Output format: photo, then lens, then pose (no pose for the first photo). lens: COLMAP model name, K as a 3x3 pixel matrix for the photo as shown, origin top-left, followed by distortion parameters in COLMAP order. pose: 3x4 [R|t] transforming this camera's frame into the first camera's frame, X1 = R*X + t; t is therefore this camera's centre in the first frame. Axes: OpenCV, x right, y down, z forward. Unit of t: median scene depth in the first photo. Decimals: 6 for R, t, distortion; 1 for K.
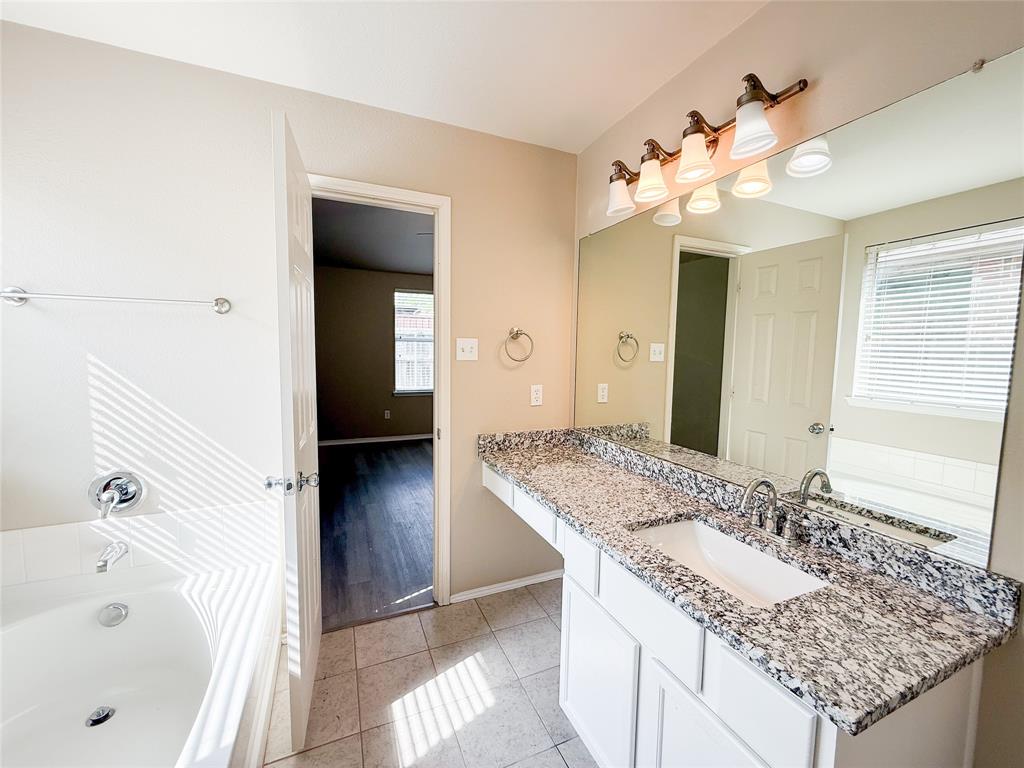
lens RADIAL K [[407.4, 0, 509.7], [0, 407.4, 386.6], [0, 0, 1]] dist [0.001319, 0.000515]
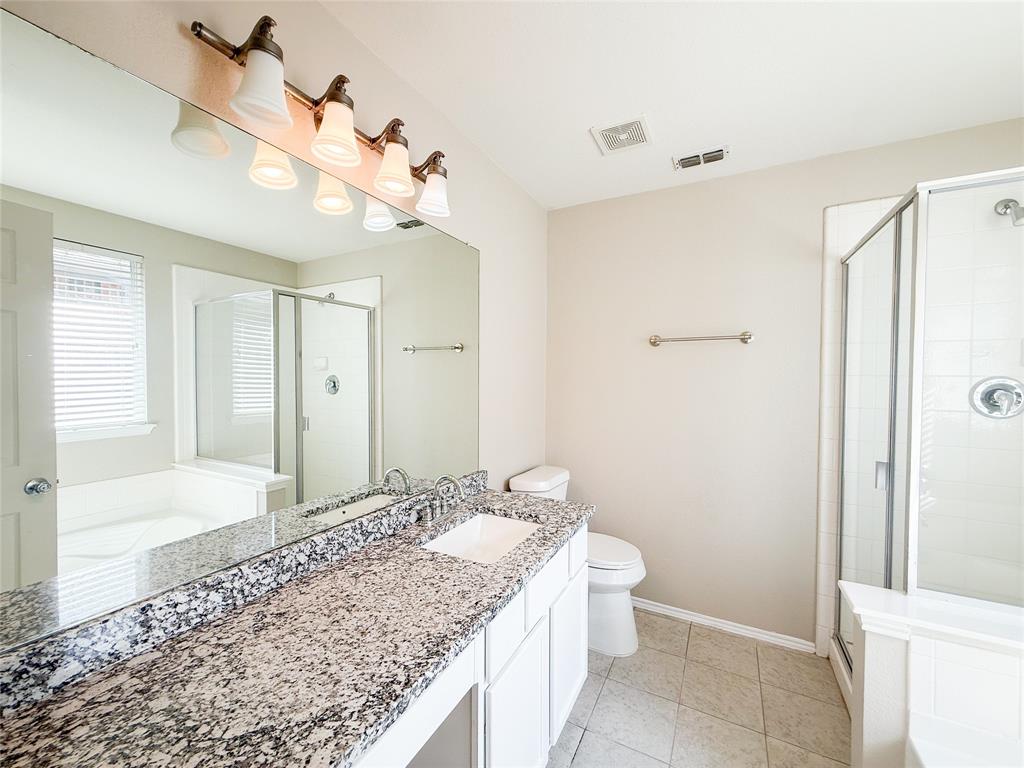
lens RADIAL K [[407.4, 0, 511.0], [0, 407.4, 381.7], [0, 0, 1]] dist [0.001319, 0.000515]
pose [[-0.624406, -0.028709, 0.780572, -0.324417], [0.057582, 0.994913, 0.082654, -0.105166], [-0.778974, 0.096556, -0.619577, 1.024046]]
